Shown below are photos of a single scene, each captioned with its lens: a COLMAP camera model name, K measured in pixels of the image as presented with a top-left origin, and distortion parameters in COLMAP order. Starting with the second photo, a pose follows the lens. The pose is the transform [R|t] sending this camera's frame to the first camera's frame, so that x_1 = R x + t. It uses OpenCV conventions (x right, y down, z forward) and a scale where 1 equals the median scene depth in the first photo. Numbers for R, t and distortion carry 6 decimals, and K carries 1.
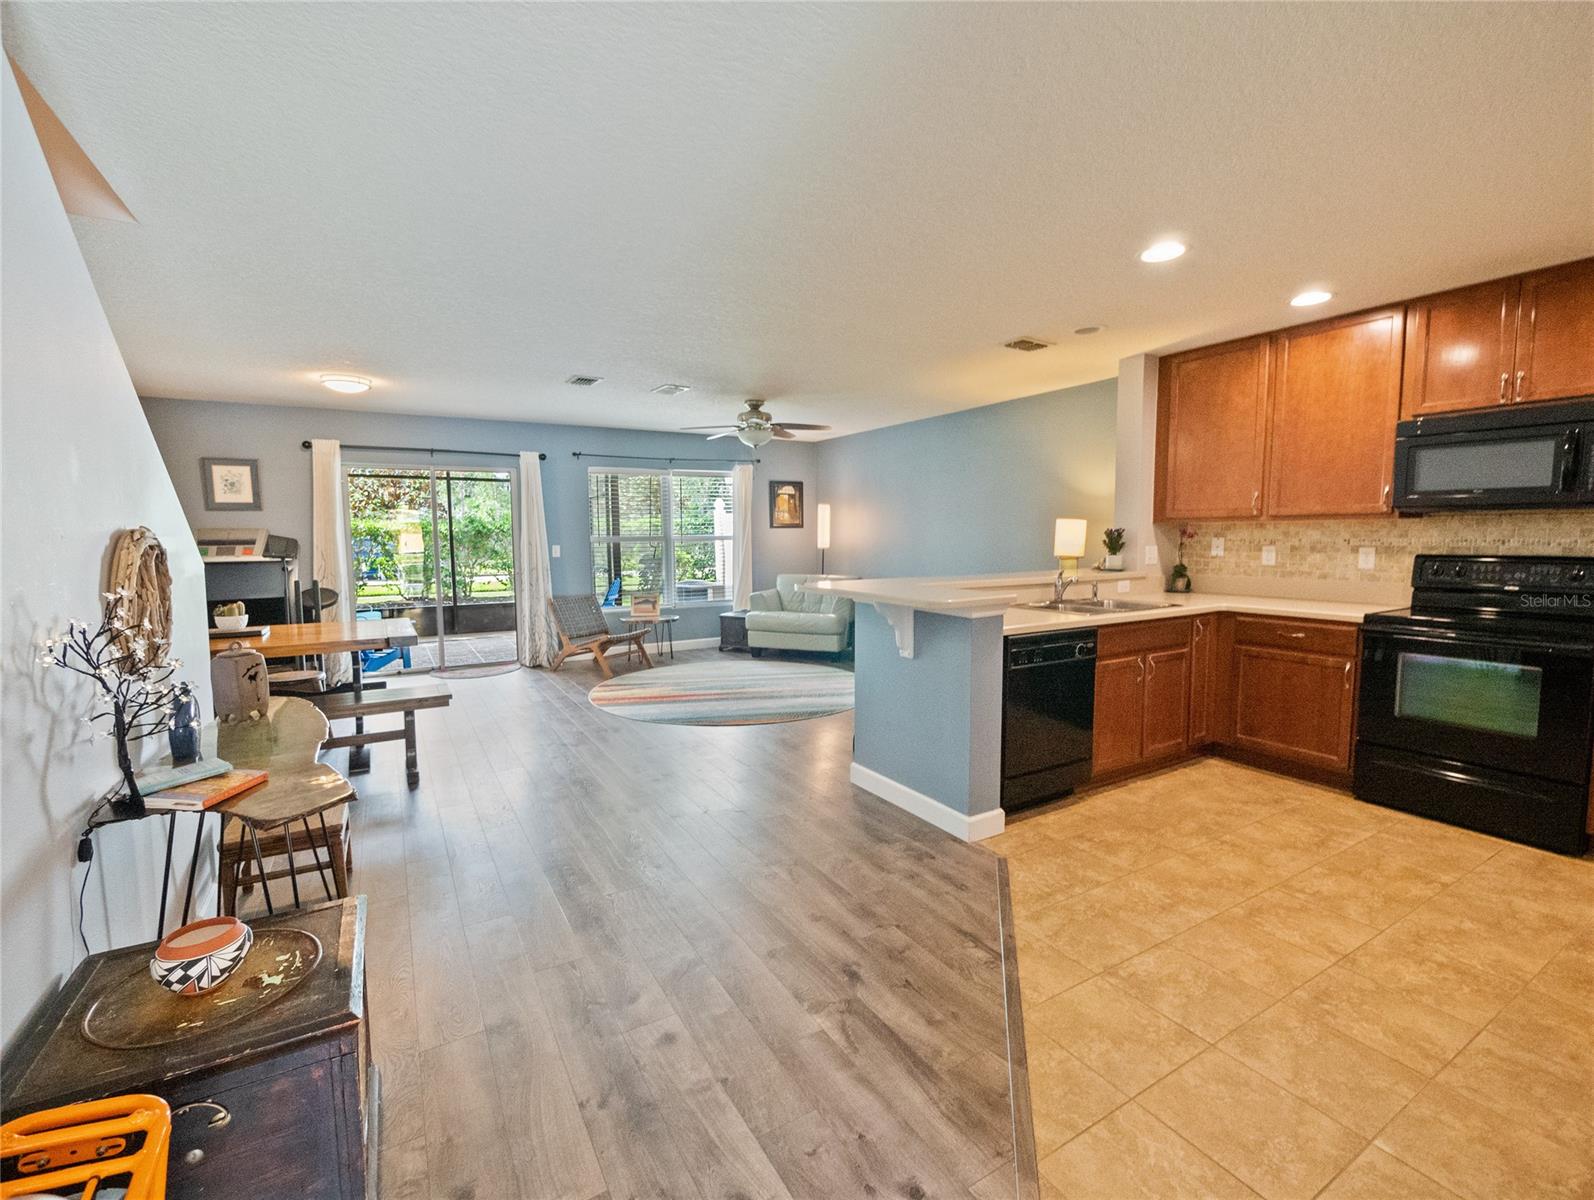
lens RADIAL K [[690.7, 0, 774.6], [0, 690.7, 594.2], [0, 0, 1]] dist [-0.002121, -0.001848]
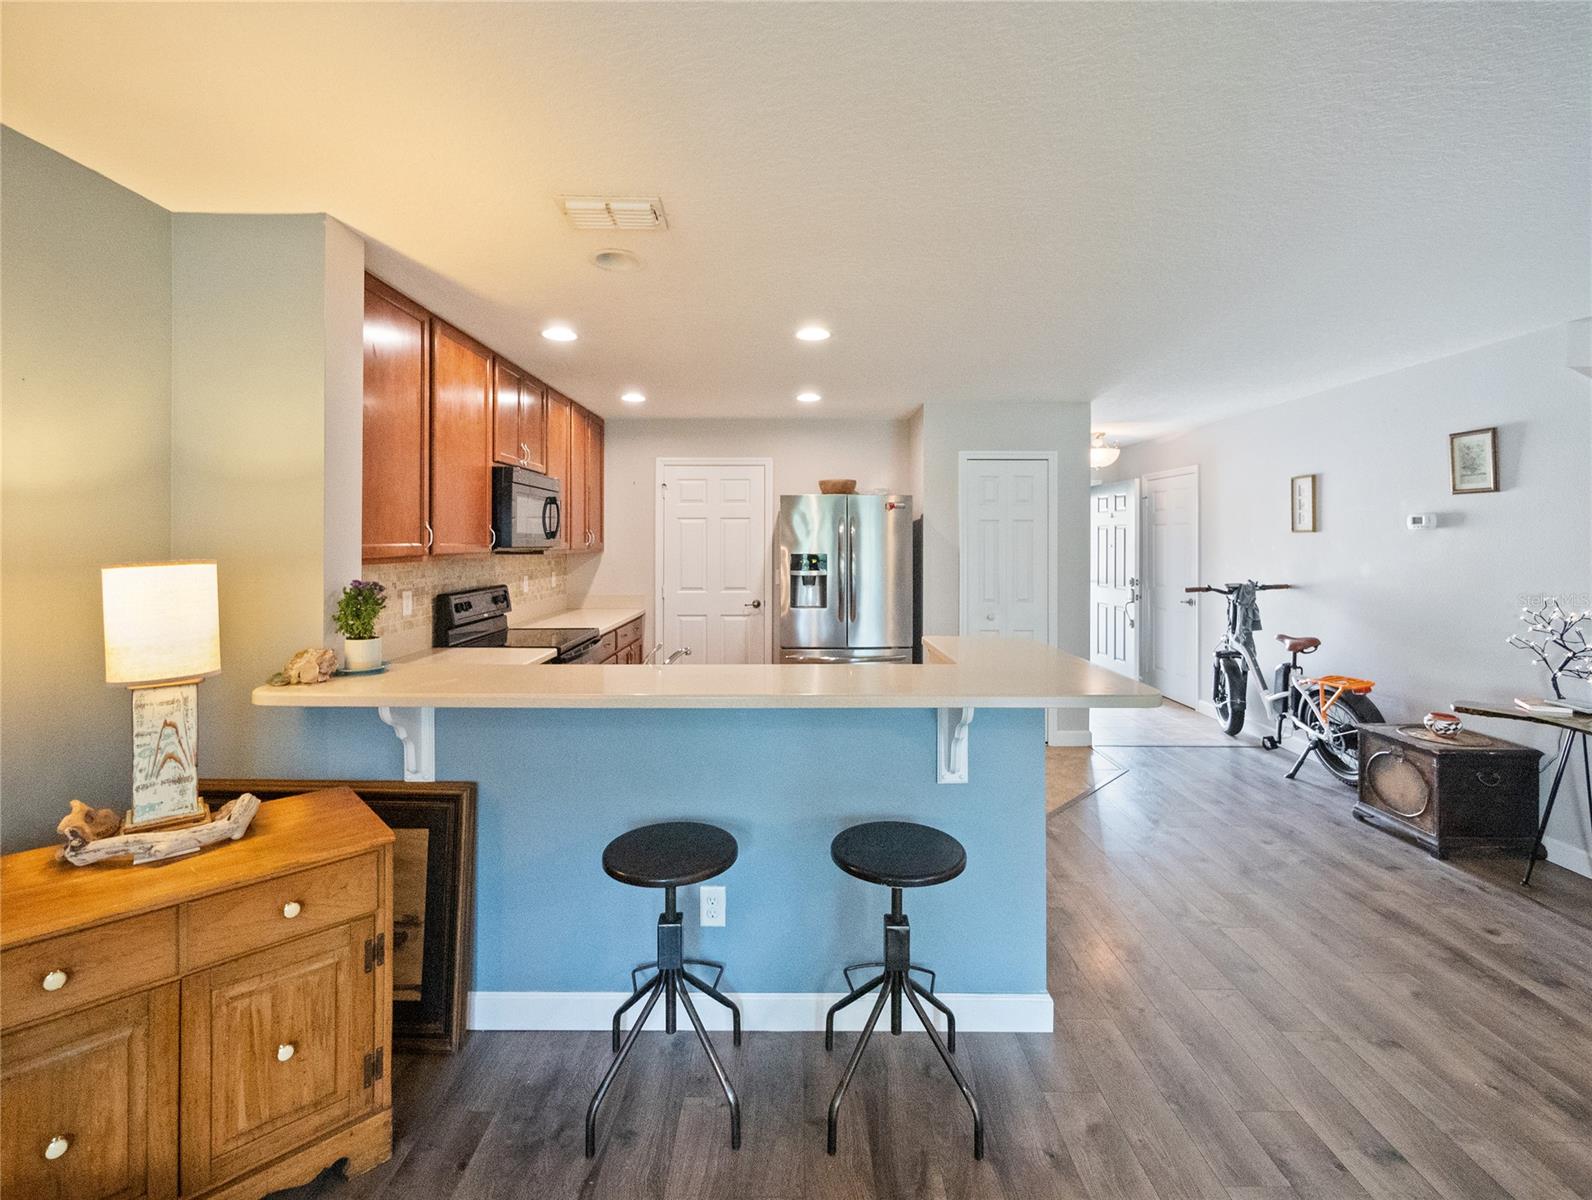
lens RADIAL K [[689.8, 0, 784.9], [0, 689.8, 538.7], [0, 0, 1]] dist [-0.002121, -0.001848]
pose [[-0.862966, 0.007257, 0.505210, 0.011042], [0.049484, 0.996304, 0.070213, -0.193453], [-0.502834, 0.085591, -0.860135, 1.701804]]
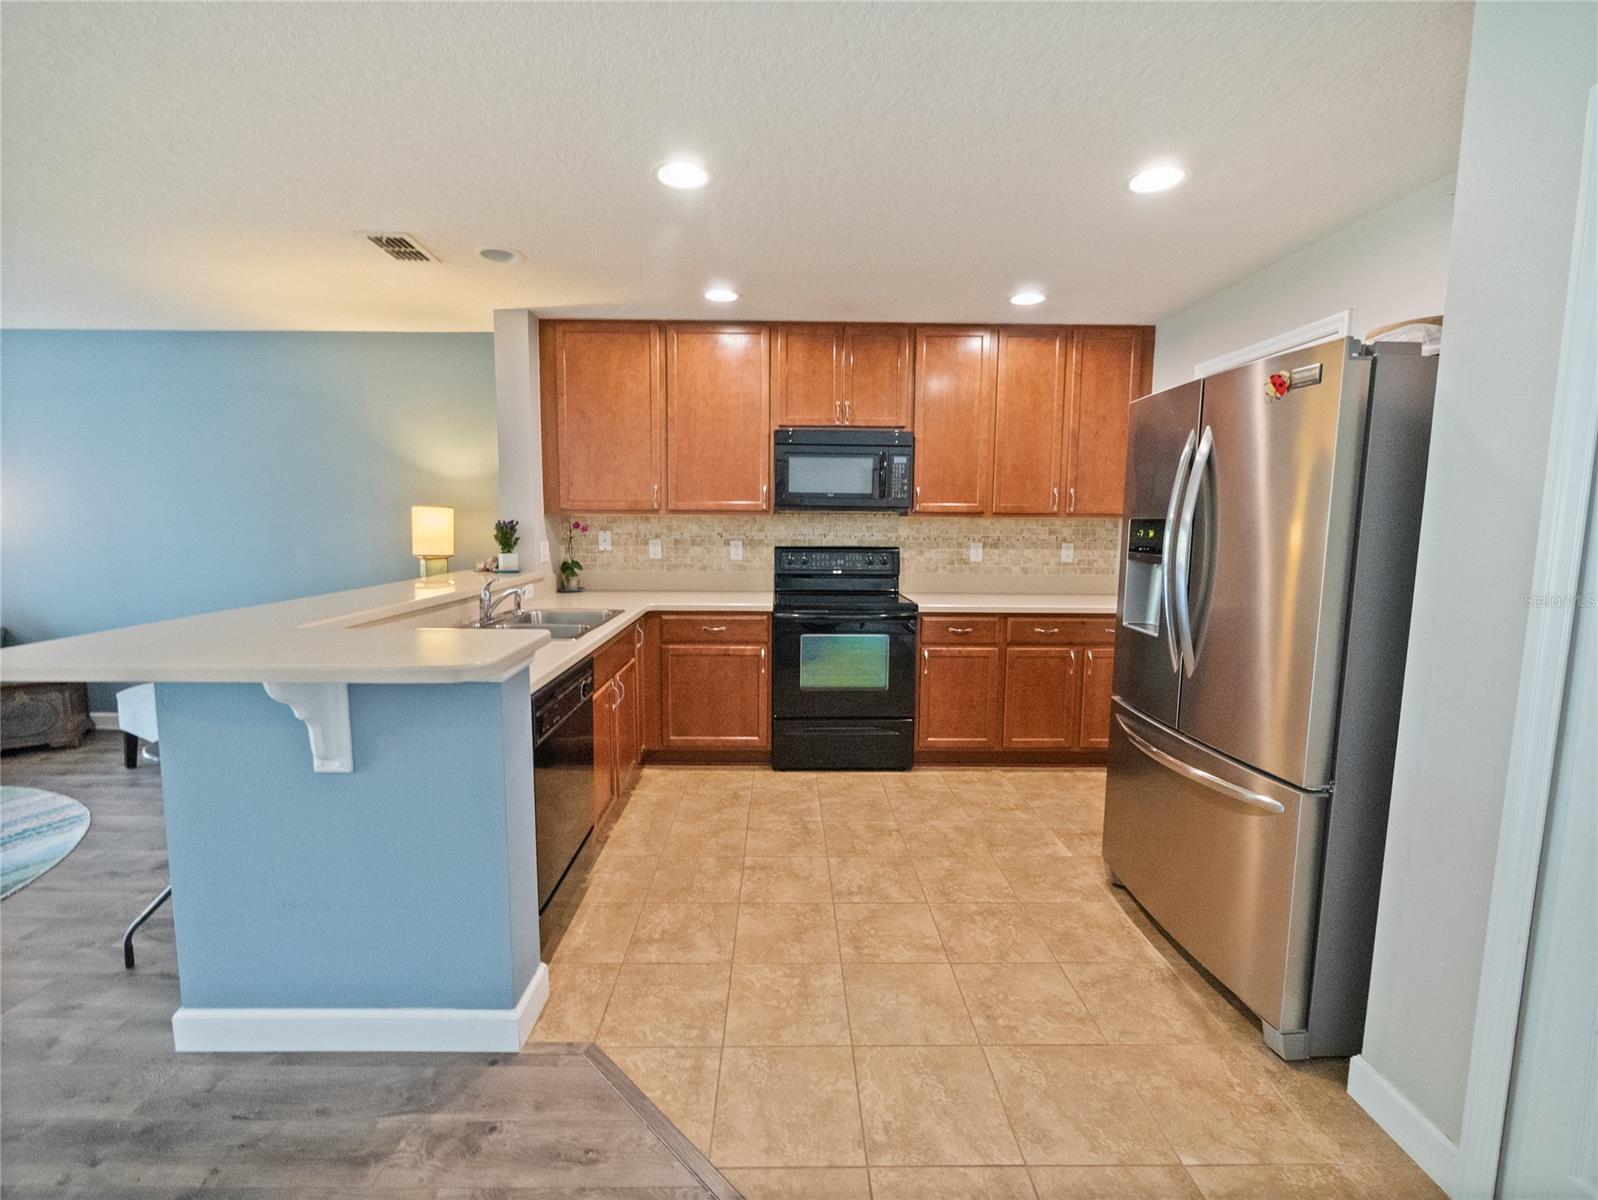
lens RADIAL K [[692.4, 0, 796.6], [0, 692.4, 591.1], [0, 0, 1]] dist [-0.002121, -0.001848]
pose [[0.480504, -0.080804, 0.873262, -0.083434], [0.066023, 0.996253, 0.055856, -0.048576], [-0.874504, 0.030816, 0.484039, 0.428427]]
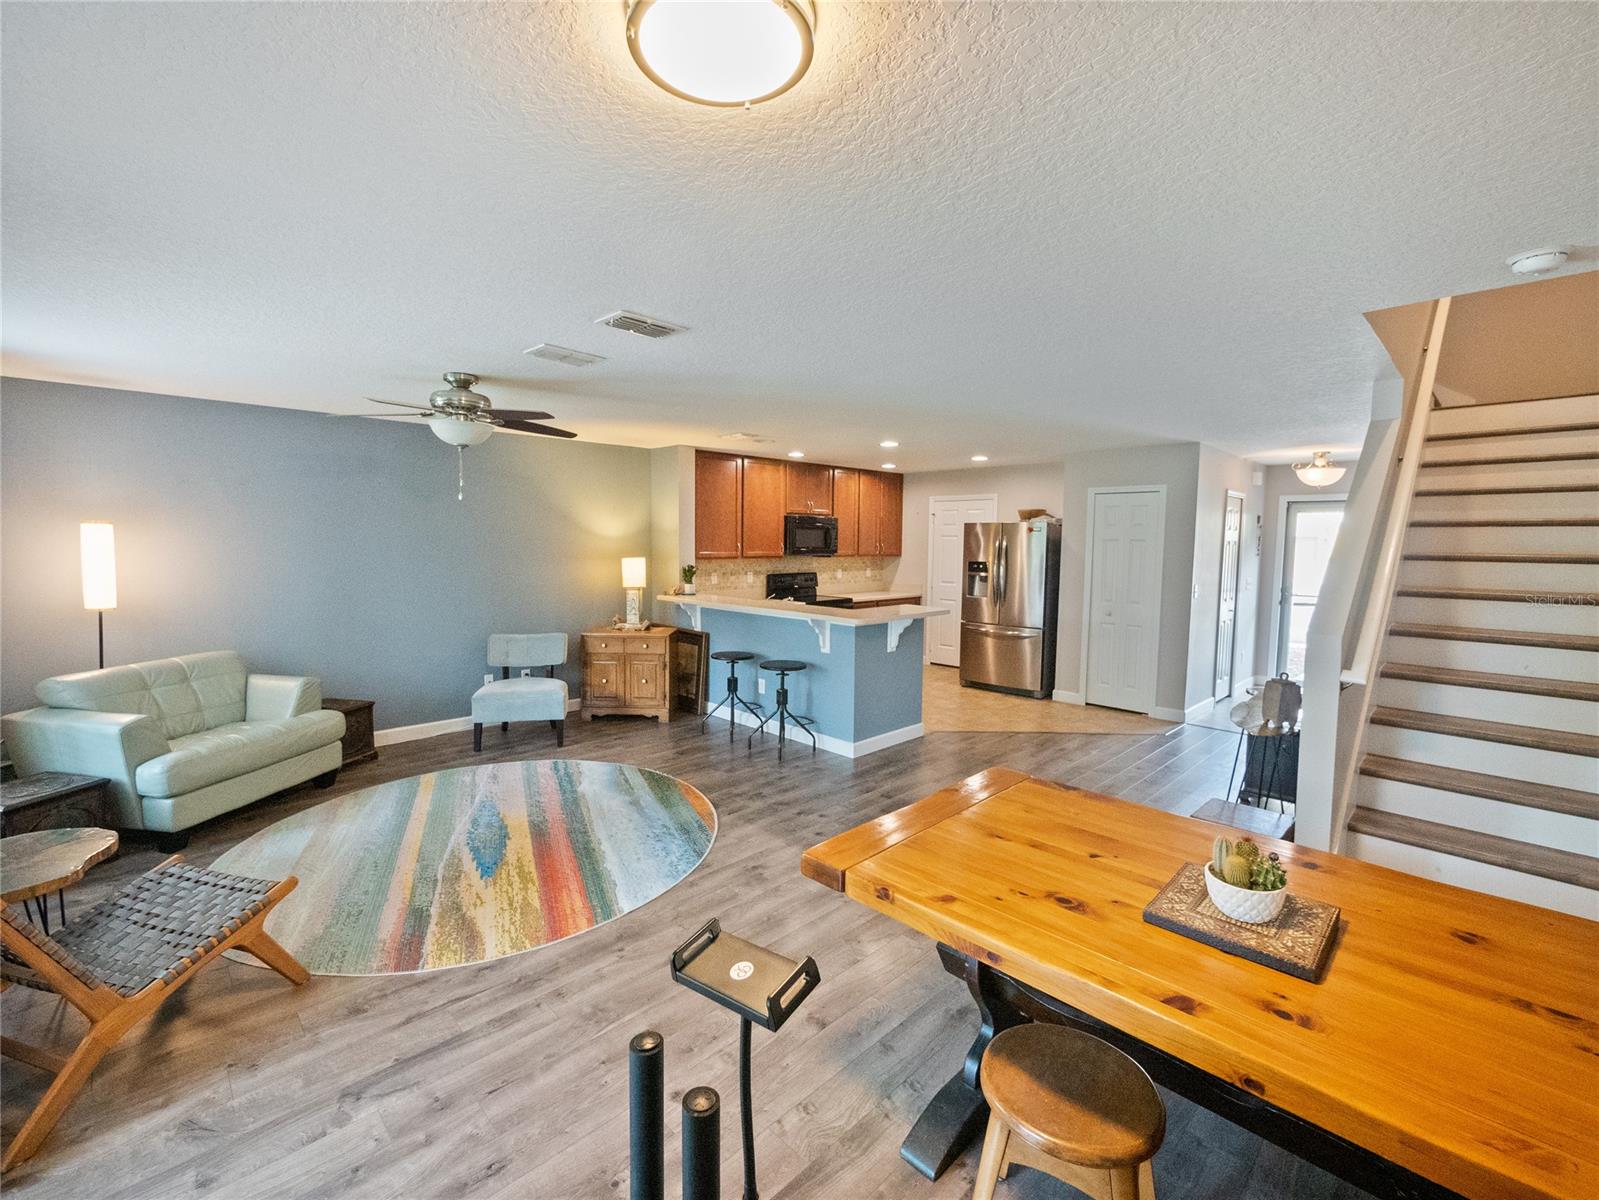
lens RADIAL K [[697.2, 0, 799.2], [0, 697.2, 593.5], [0, 0, 1]] dist [-0.004266, -0.001391]
pose [[-0.259321, -0.071253, 0.963159, -1.281406], [0.076291, 0.992647, 0.093975, -0.209135], [-0.962773, 0.097850, -0.251978, 1.558991]]
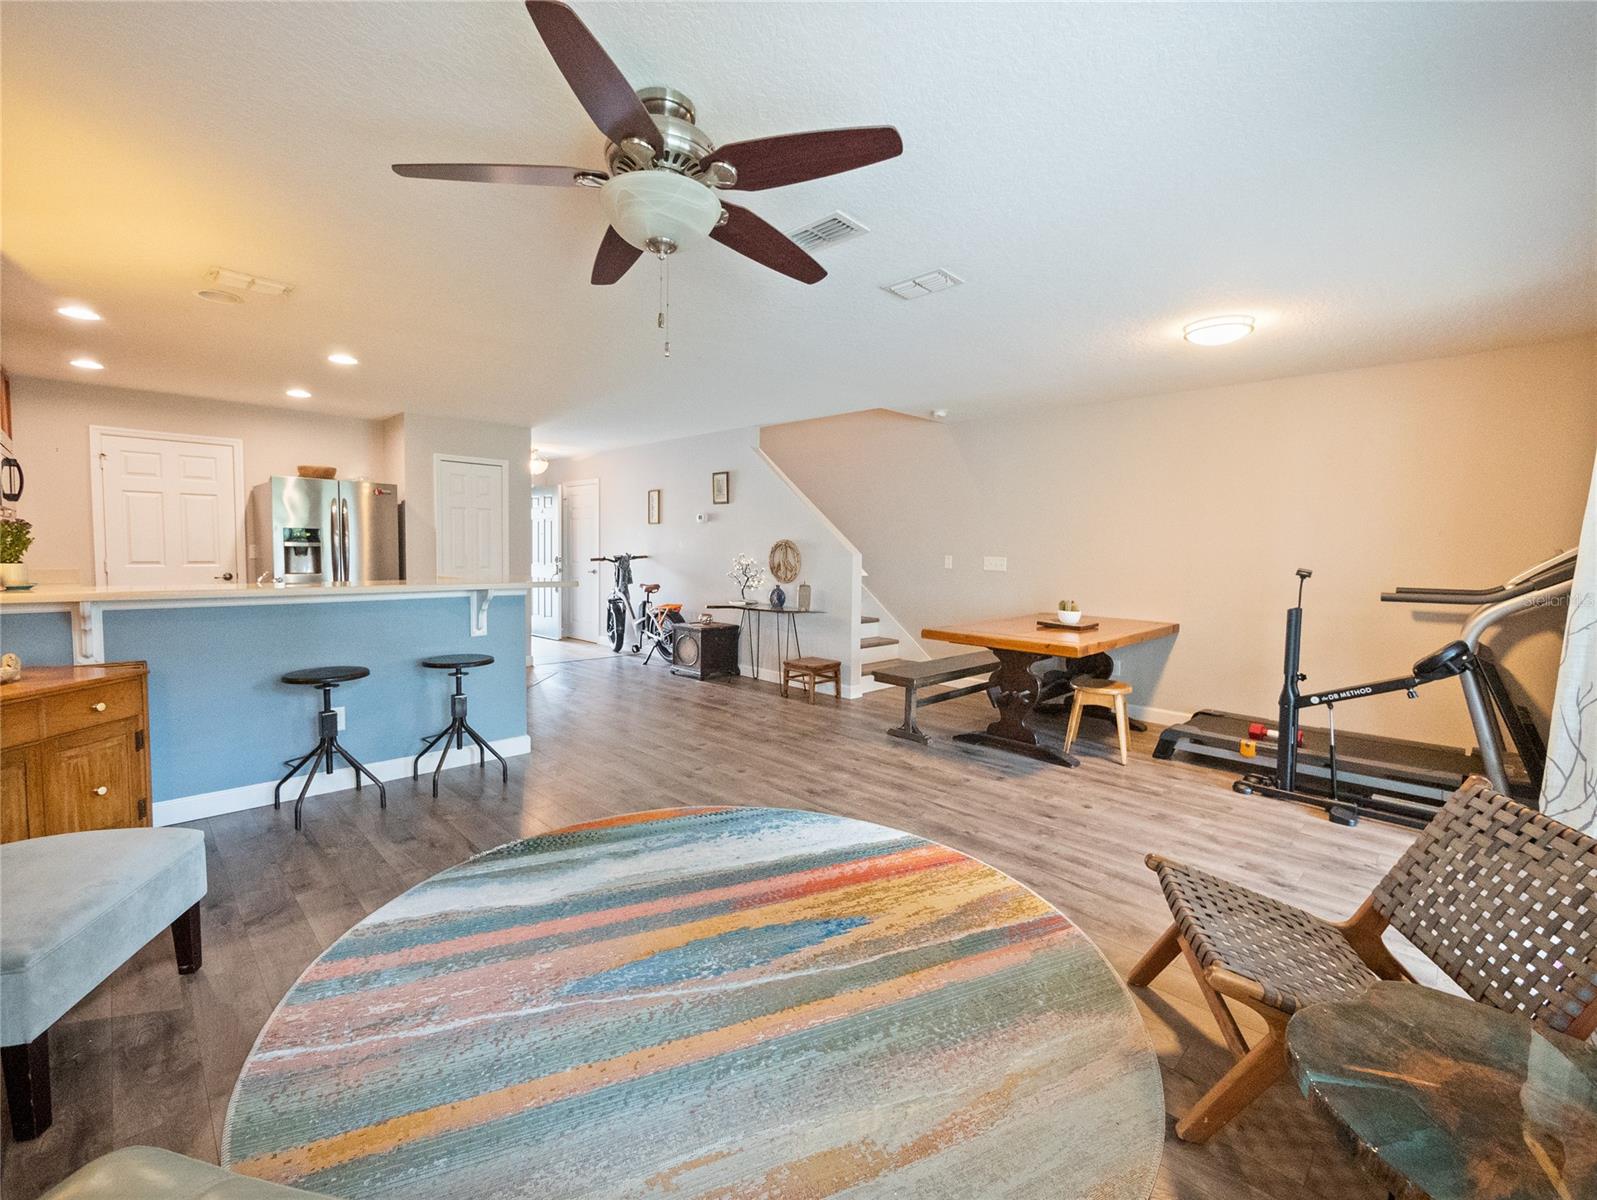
lens RADIAL K [[692.0, 0, 786.4], [0, 692.0, 583.3], [0, 0, 1]] dist [-0.002121, -0.001848]
pose [[-0.964444, 0.006778, -0.264202, -0.002850], [-0.030750, 0.990004, 0.137646, -0.194565], [0.262494, 0.140876, -0.954595, 2.376635]]
